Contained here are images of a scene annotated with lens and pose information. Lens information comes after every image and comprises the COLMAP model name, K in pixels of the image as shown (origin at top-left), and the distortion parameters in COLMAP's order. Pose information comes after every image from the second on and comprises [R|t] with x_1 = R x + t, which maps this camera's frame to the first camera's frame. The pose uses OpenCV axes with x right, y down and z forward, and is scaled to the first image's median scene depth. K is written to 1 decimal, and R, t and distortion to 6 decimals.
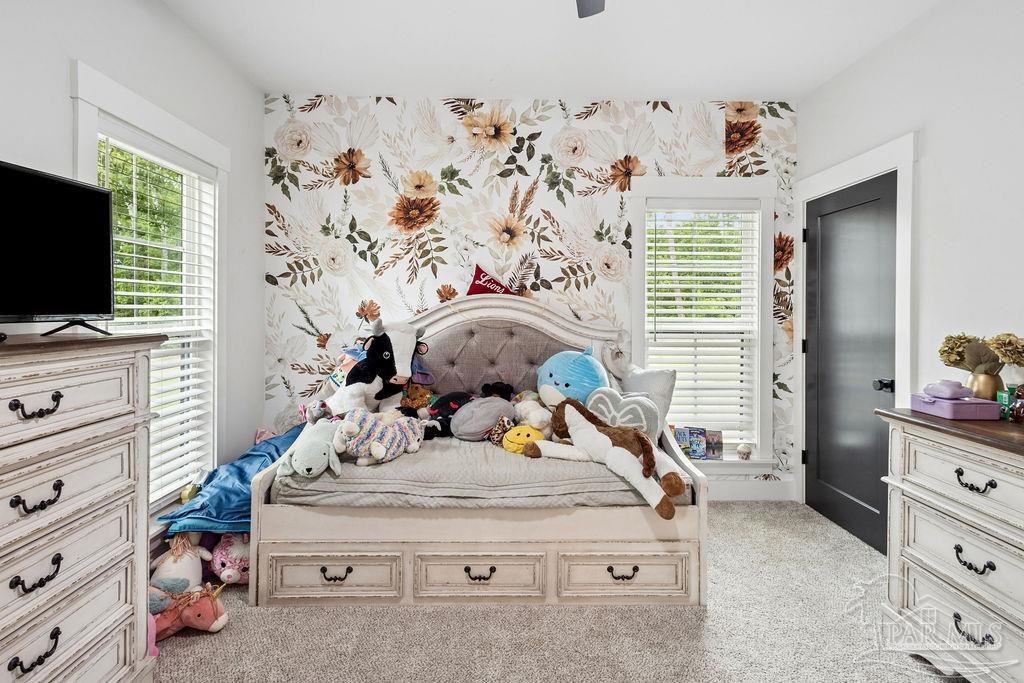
lens RADIAL K [[491.6, 0, 512.6], [0, 491.6, 315.1], [0, 0, 1]] dist [0.012940, 0.000097]
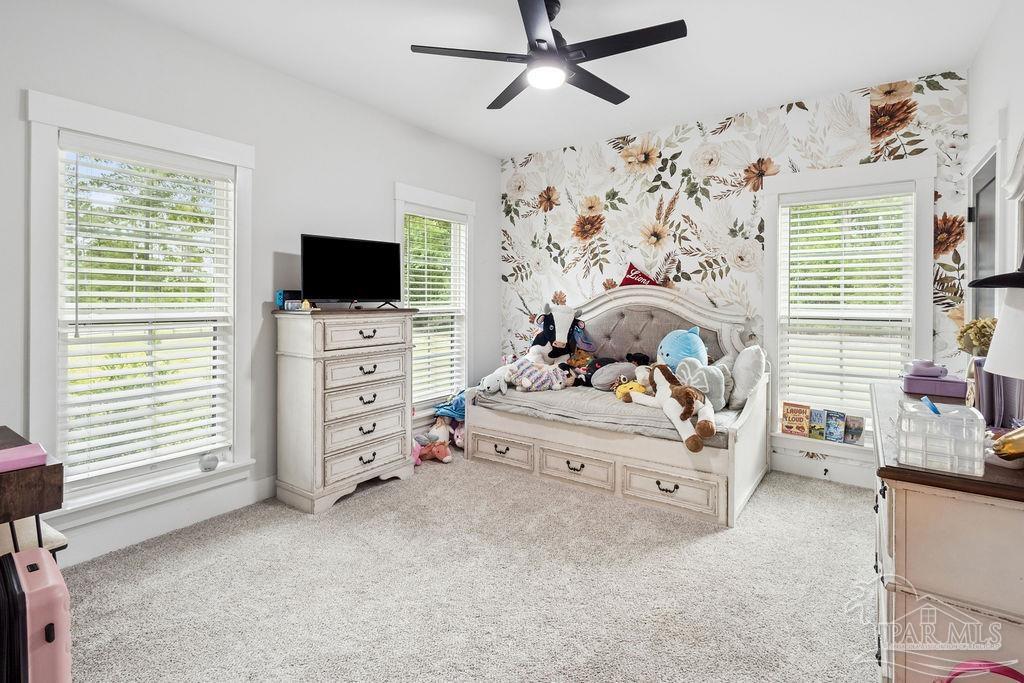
lens RADIAL K [[491.6, 0, 512.6], [0, 491.6, 315.1], [0, 0, 1]] dist [0.012940, 0.000097]
pose [[0.807343, 0.018706, -0.589786, 0.446301], [-0.007211, 0.999736, 0.021837, 0.009701], [0.590038, -0.013378, 0.807264, -0.236681]]
